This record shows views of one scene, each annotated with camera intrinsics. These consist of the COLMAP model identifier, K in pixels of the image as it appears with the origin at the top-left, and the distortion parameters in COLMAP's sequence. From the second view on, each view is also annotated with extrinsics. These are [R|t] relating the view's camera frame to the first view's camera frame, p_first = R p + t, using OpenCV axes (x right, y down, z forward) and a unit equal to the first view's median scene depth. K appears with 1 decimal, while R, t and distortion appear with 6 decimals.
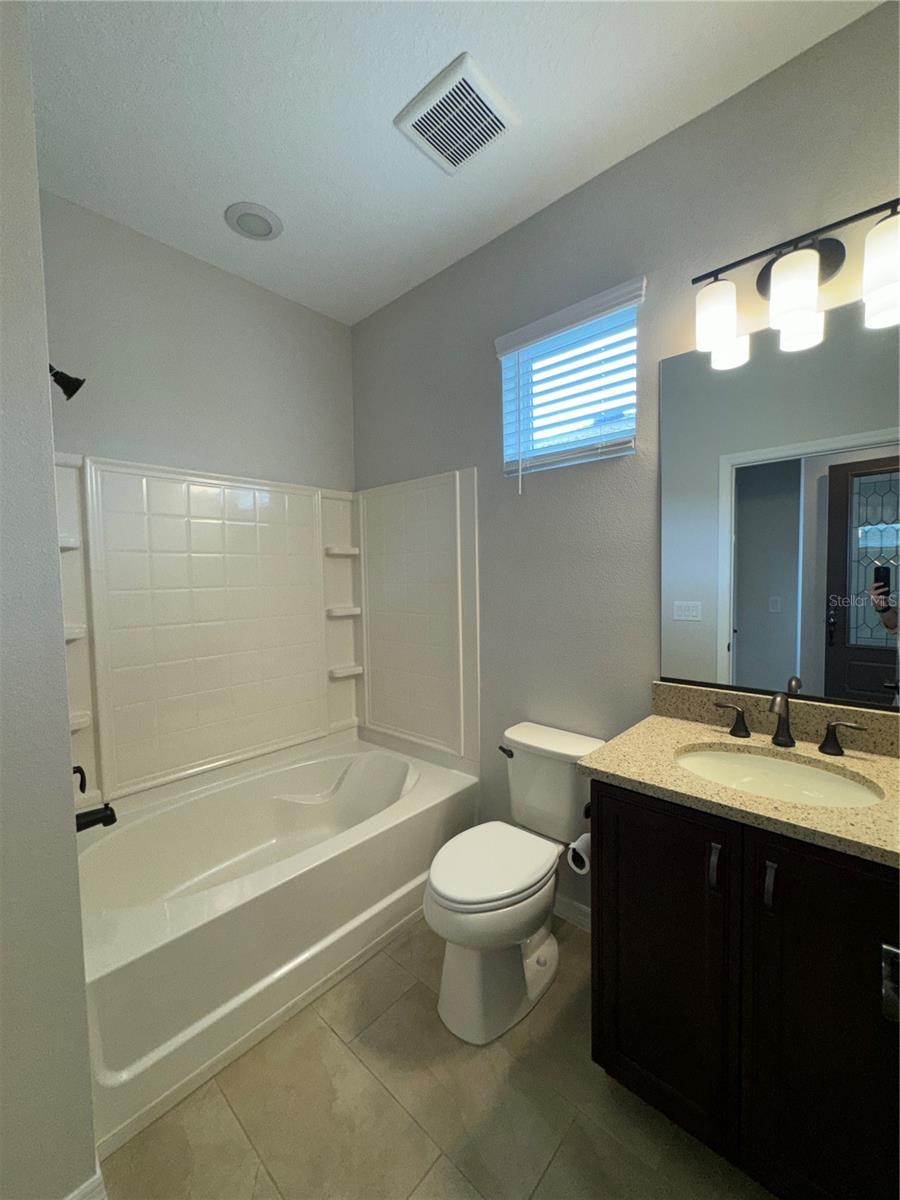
lens RADIAL K [[480.0, 0, 450.0], [0, 480.0, 600.0], [0, 0, 1]] dist [-0.000238, 0.000361]
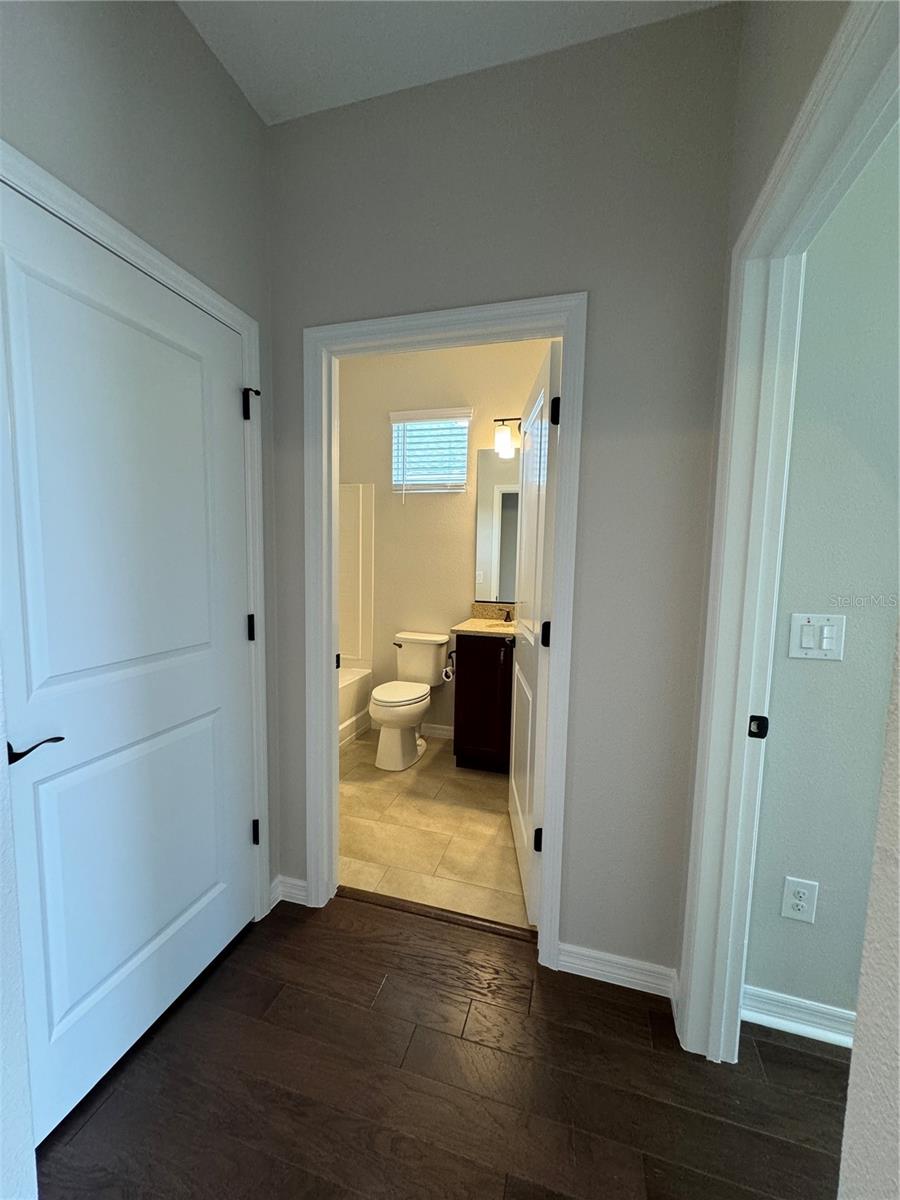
lens RADIAL K [[480.0, 0, 450.0], [0, 480.0, 600.0], [0, 0, 1]] dist [-0.000238, 0.000361]
pose [[0.896639, -0.002165, 0.442758, -0.625555], [-0.014627, 0.999297, 0.034508, 0.093172], [-0.442521, -0.037418, 0.895977, -0.882824]]
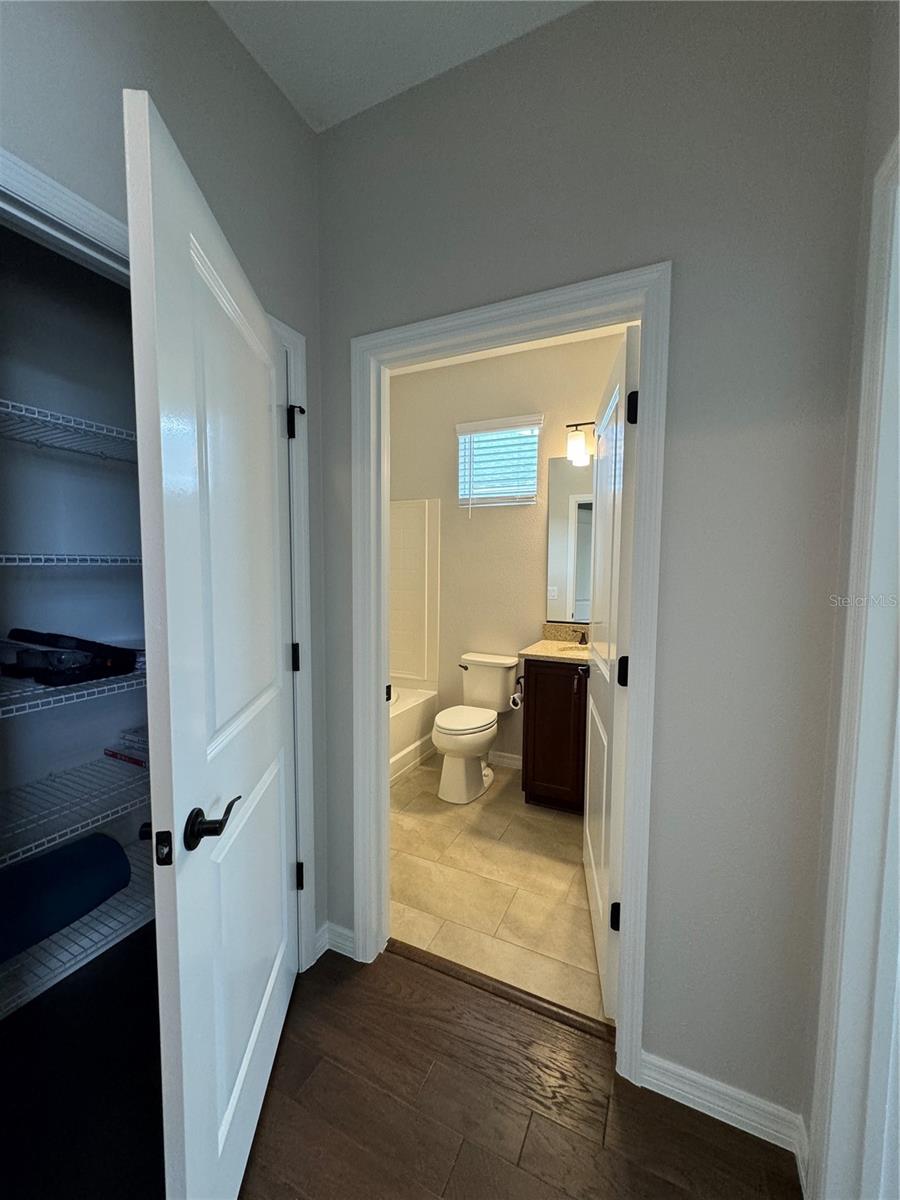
lens RADIAL K [[480.0, 0, 450.0], [0, 480.0, 600.0], [0, 0, 1]] dist [-0.000238, 0.000361]
pose [[0.955958, 0.006790, 0.293423, -0.536339], [-0.010944, 0.999862, 0.012516, 0.061528], [-0.293298, -0.015176, 0.955901, -0.785472]]
